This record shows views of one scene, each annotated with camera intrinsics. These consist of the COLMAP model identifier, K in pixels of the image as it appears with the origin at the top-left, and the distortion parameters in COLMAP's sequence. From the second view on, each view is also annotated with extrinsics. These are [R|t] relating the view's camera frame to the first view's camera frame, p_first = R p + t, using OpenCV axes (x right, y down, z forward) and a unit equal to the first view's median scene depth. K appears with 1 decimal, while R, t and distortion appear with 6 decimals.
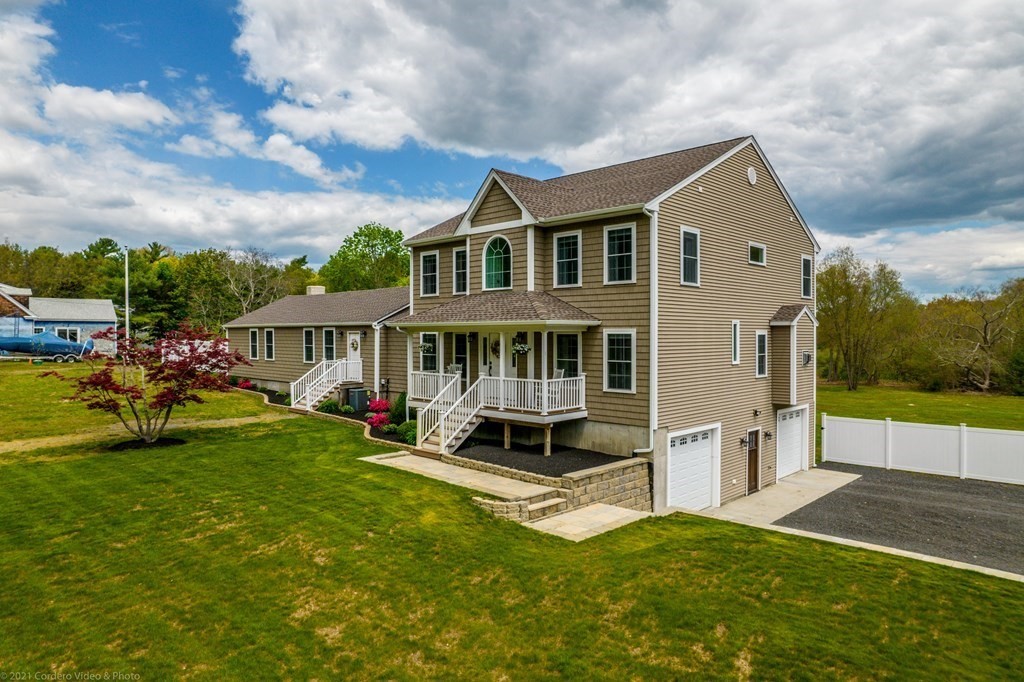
lens RADIAL K [[655.8, 0, 518.2], [0, 655.8, 332.0], [0, 0, 1]] dist [-0.058169, 0.045603]
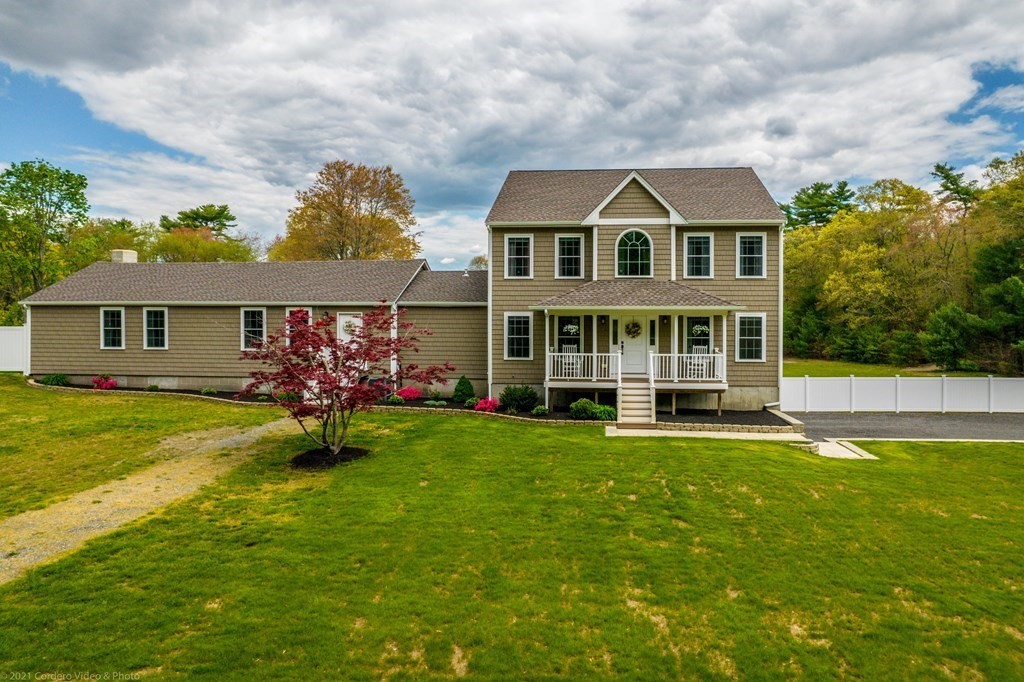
lens RADIAL K [[720.7, 0, 554.8], [0, 720.7, 313.5], [0, 0, 1]] dist [-0.047687, 0.008151]
pose [[0.775425, 0.000117, 0.631439, -0.665400], [-0.004361, 0.999977, 0.005171, -0.005814], [-0.631424, -0.006763, 0.775408, 0.089099]]
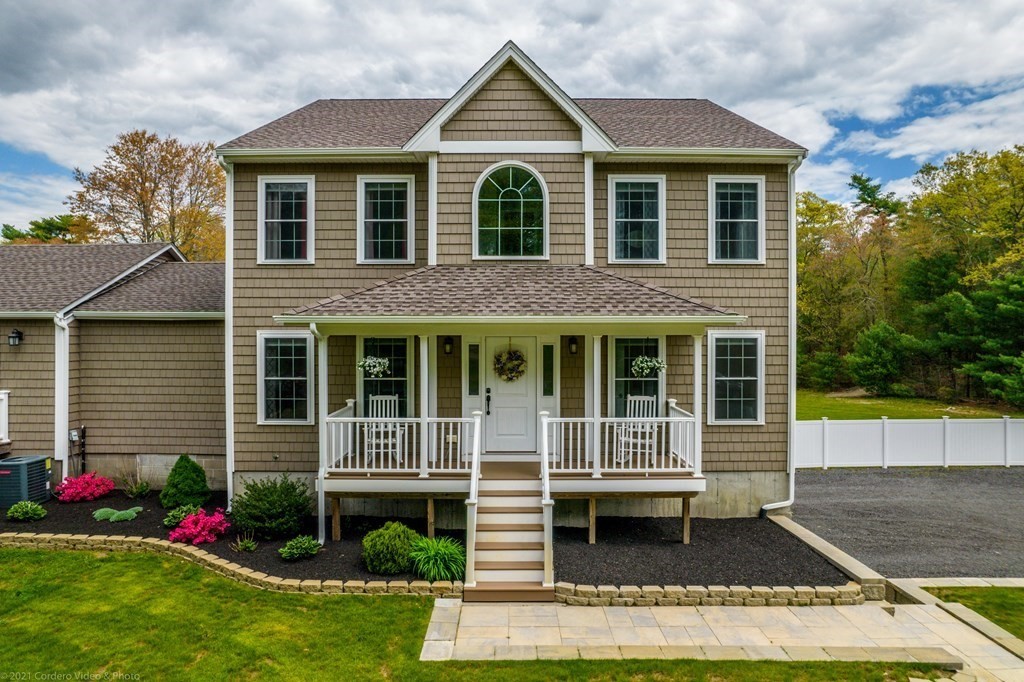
lens RADIAL K [[655.8, 0, 517.5], [0, 655.8, 335.4], [0, 0, 1]] dist [-0.058169, 0.045603]
pose [[0.718180, -0.002747, 0.695852, -0.301428], [-0.002582, 0.999975, 0.006612, -0.002295], [-0.695853, -0.006546, 0.718155, 0.428612]]
